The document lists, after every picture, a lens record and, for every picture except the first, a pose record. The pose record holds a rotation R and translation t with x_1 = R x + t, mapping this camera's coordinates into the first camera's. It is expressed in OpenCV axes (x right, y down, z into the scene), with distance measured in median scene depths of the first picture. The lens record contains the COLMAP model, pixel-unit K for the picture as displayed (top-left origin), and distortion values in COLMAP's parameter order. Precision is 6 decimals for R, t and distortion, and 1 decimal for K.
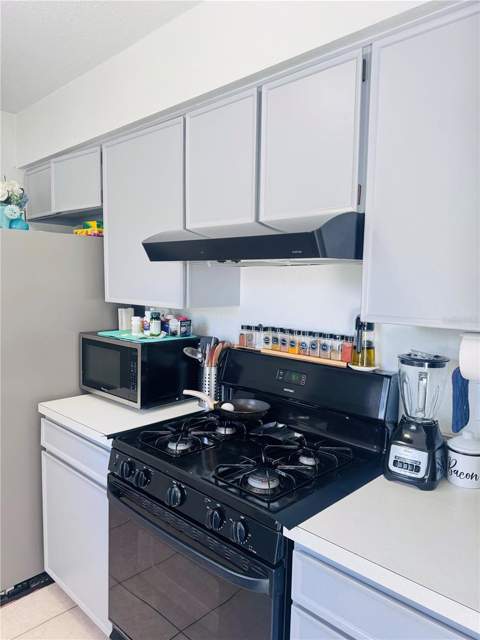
lens RADIAL K [[448.4, 0, 240.0], [0, 448.4, 320.0], [0, 0, 1]] dist [0.112867, -0.171404]
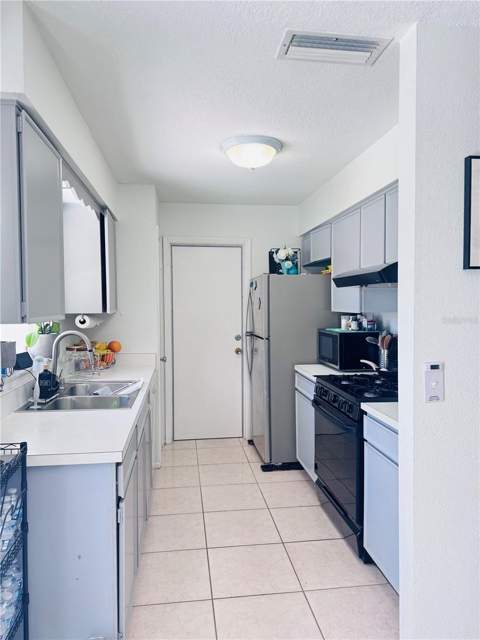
lens RADIAL K [[448.4, 0, 240.0], [0, 448.4, 320.0], [0, 0, 1]] dist [0.112867, -0.171404]
pose [[0.779637, -0.003801, -0.626220, 0.544075], [-0.029809, 0.998623, -0.043173, 0.082489], [0.625522, 0.052326, 0.778450, -0.598402]]
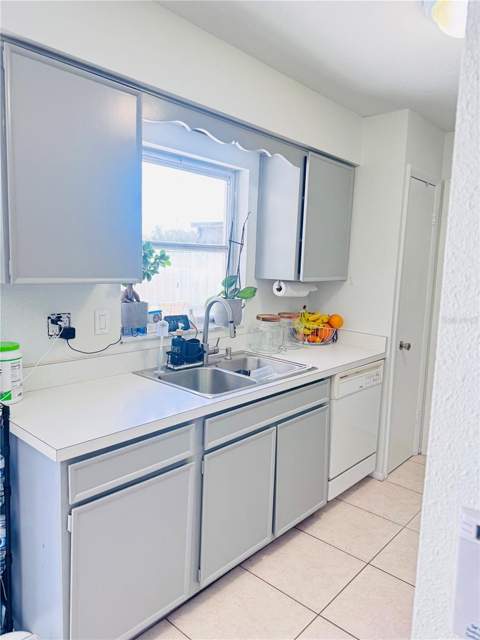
lens RADIAL K [[448.4, 0, 240.0], [0, 448.4, 320.0], [0, 0, 1]] dist [0.112867, -0.171404]
pose [[0.030078, 0.107614, -0.993738, 0.517240], [-0.114941, 0.987965, 0.103509, 0.002995], [0.992917, 0.111108, 0.042085, 0.116290]]
